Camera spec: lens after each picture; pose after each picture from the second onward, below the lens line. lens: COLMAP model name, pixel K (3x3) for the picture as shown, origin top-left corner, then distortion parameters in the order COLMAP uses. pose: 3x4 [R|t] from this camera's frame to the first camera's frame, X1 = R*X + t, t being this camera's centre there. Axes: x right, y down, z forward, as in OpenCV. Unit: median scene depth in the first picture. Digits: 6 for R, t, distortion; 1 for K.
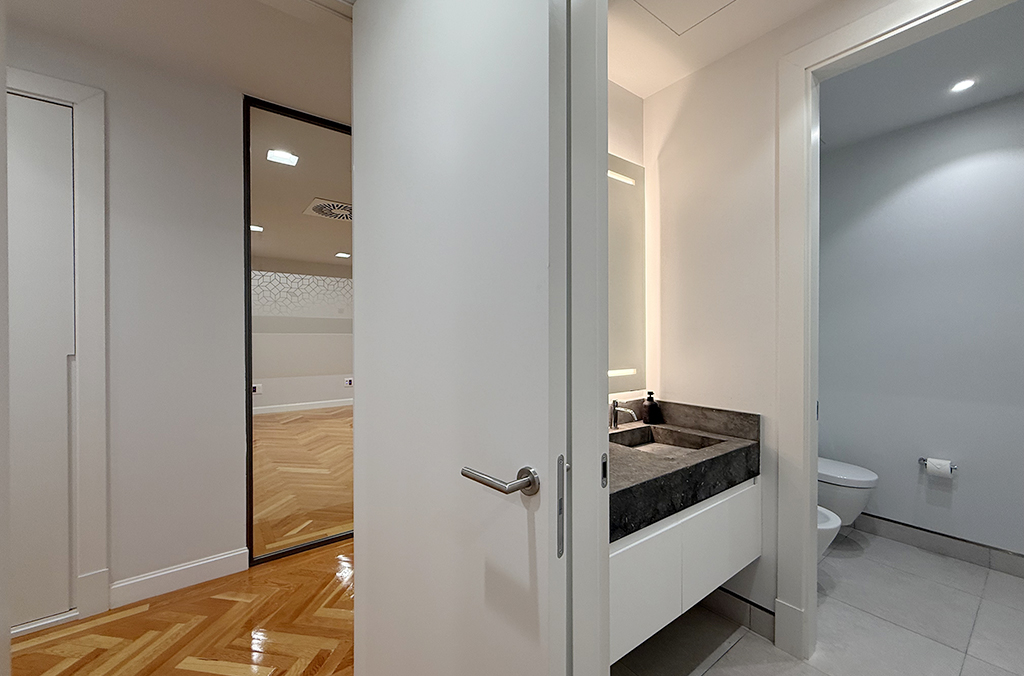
lens RADIAL K [[403.6, 0, 512.0], [0, 403.6, 338.0], [0, 0, 1]] dist [0.000463, 0.000046]
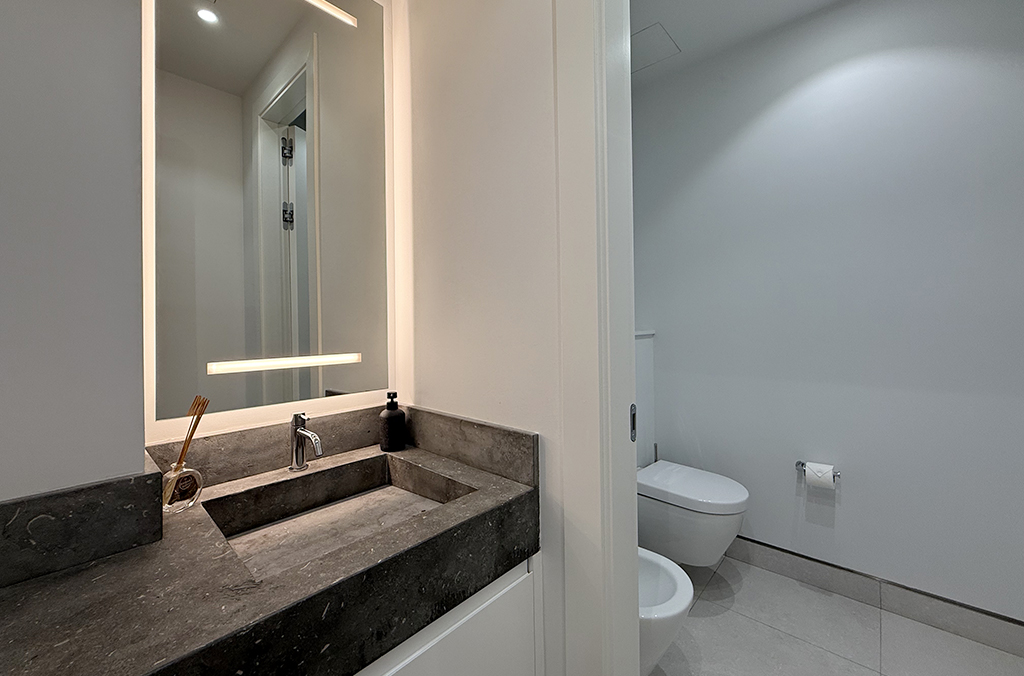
lens RADIAL K [[406.9, 0, 513.0], [0, 406.9, 319.2], [0, 0, 1]] dist [0.001141, 0.000003]
pose [[0.981799, -0.010495, 0.189632, 0.420280], [0.012861, 0.999854, -0.011249, 0.040359], [-0.189486, 0.013483, 0.981791, 0.424129]]
